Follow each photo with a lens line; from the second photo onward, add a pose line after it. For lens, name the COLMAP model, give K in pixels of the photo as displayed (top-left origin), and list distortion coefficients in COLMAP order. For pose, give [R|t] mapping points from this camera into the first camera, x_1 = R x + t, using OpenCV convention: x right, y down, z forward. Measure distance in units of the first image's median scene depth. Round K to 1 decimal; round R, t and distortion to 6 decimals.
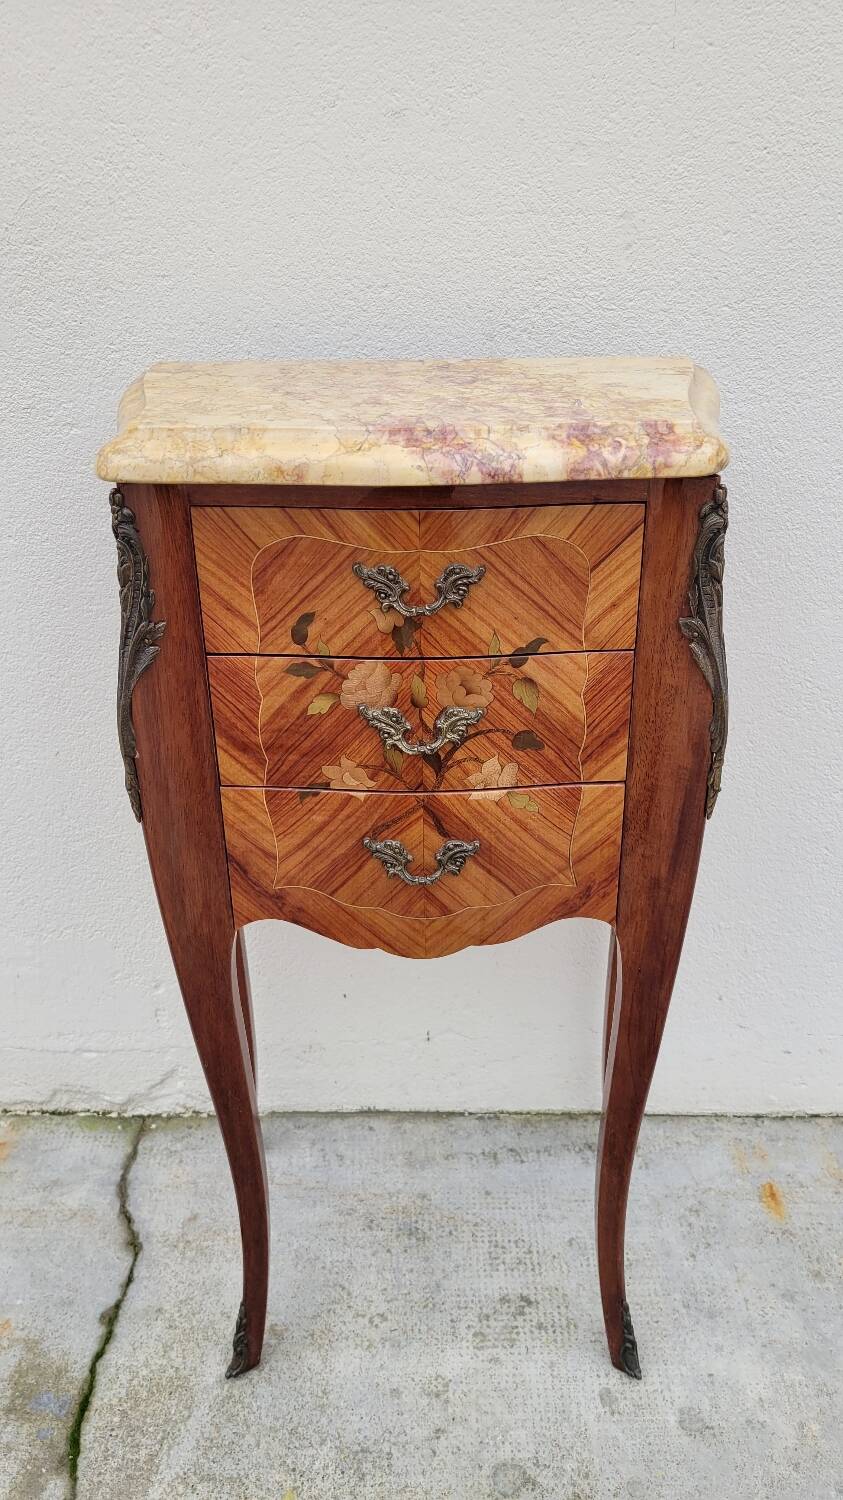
lens RADIAL K [[1134.8, 0, 430.5], [0, 1134.8, 733.5], [0, 0, 1]] dist [0.040550, -0.022724]
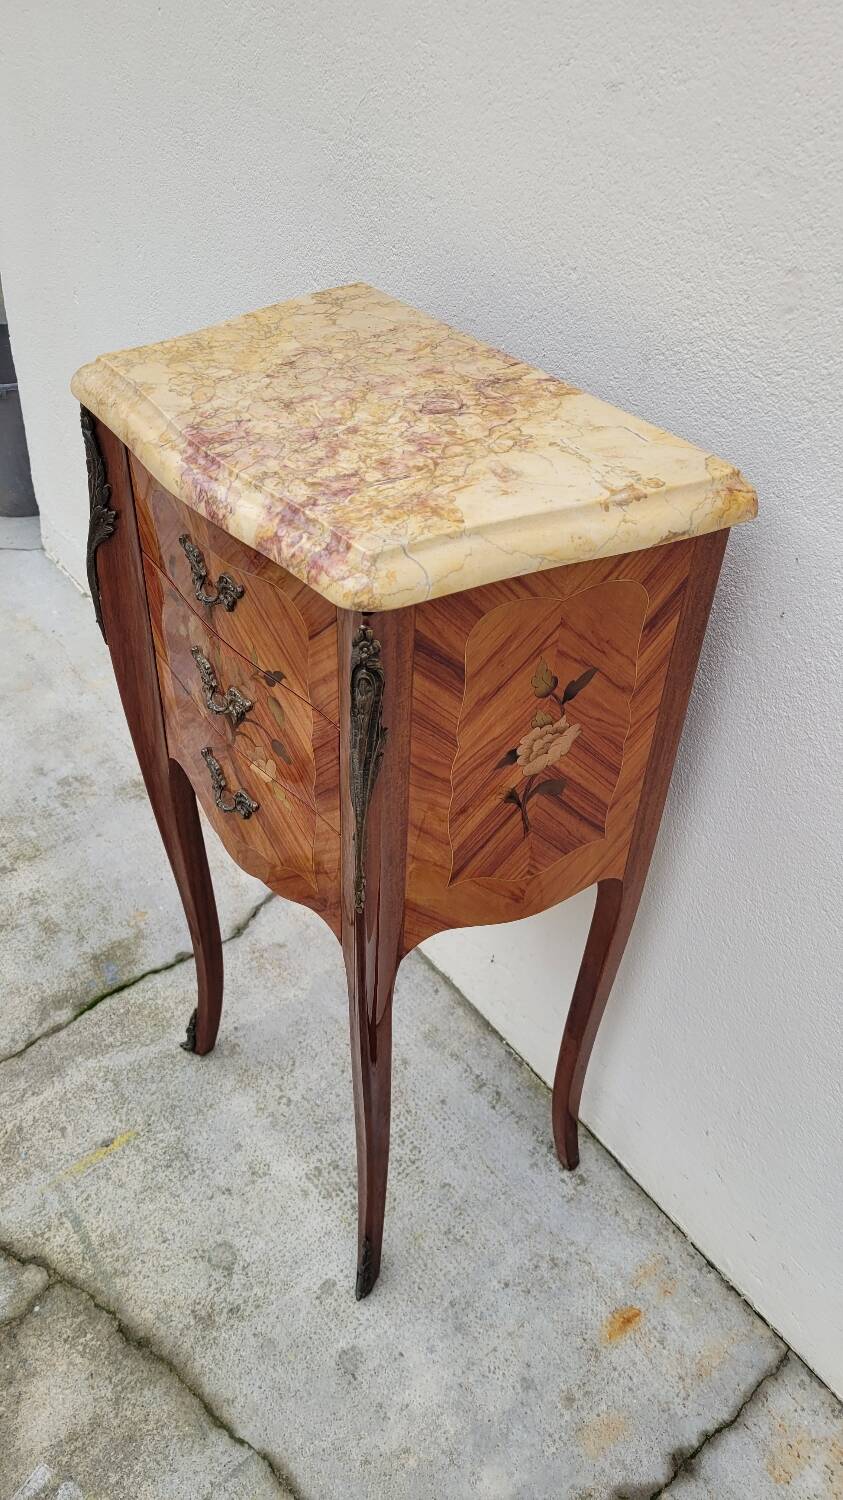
lens RADIAL K [[1127.2, 0, 441.0], [0, 1127.2, 735.5], [0, 0, 1]] dist [0.054081, -0.038682]
pose [[0.619010, 0.529244, -0.580282, 0.635127], [-0.397419, 0.848353, 0.349794, -0.353243], [0.677410, 0.014089, 0.735470, 0.251463]]
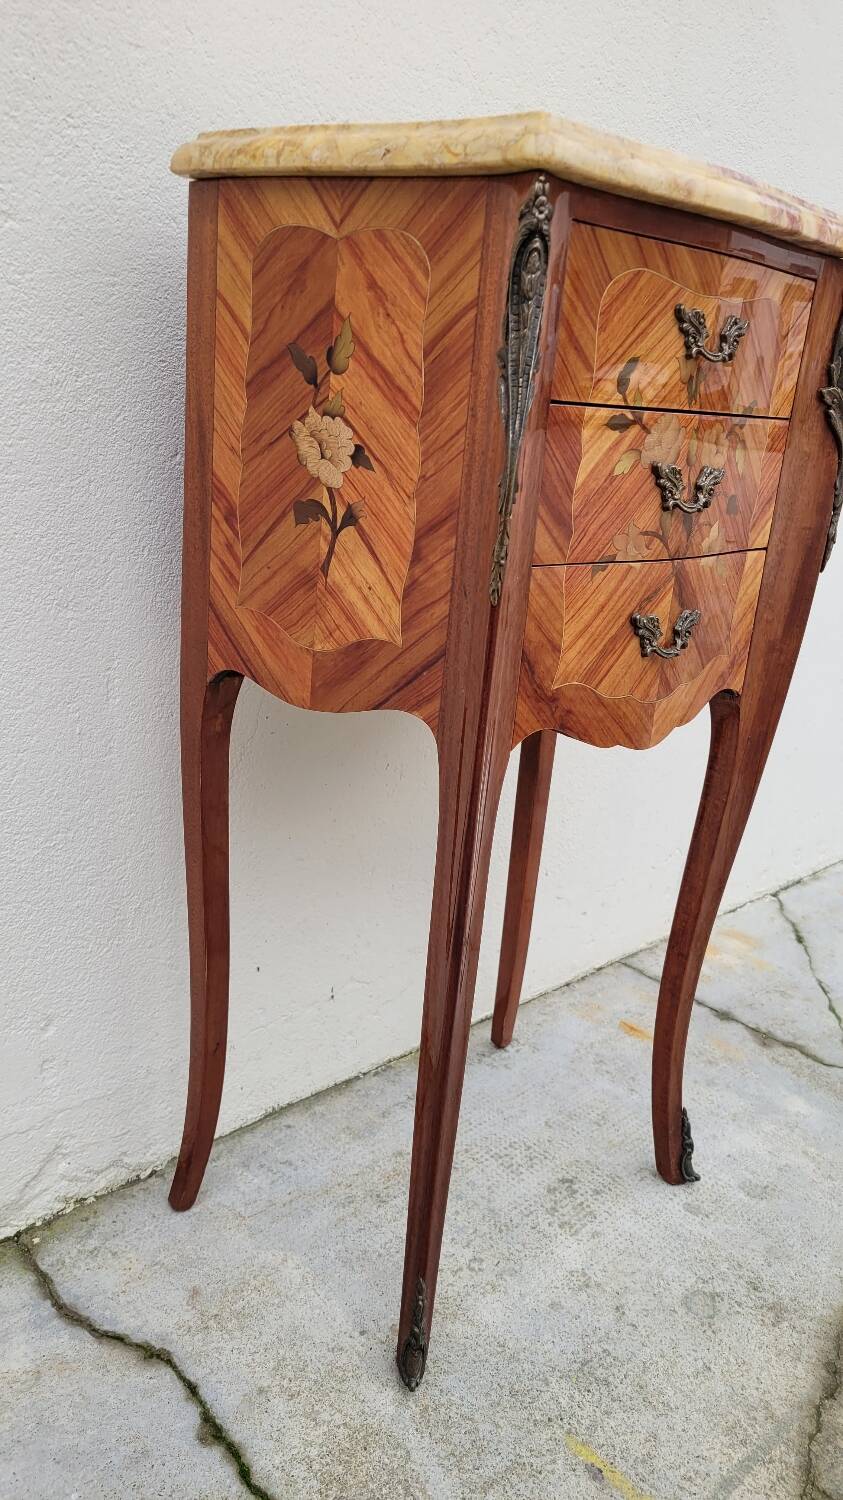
lens RADIAL K [[1128.8, 0, 437.9], [0, 1128.8, 725.0], [0, 0, 1]] dist [0.055651, -0.041462]
pose [[0.716735, -0.129390, 0.685236, -0.710429], [0.217083, 0.975209, -0.042918, 0.156964], [-0.662696, 0.179514, 0.727055, 0.348051]]
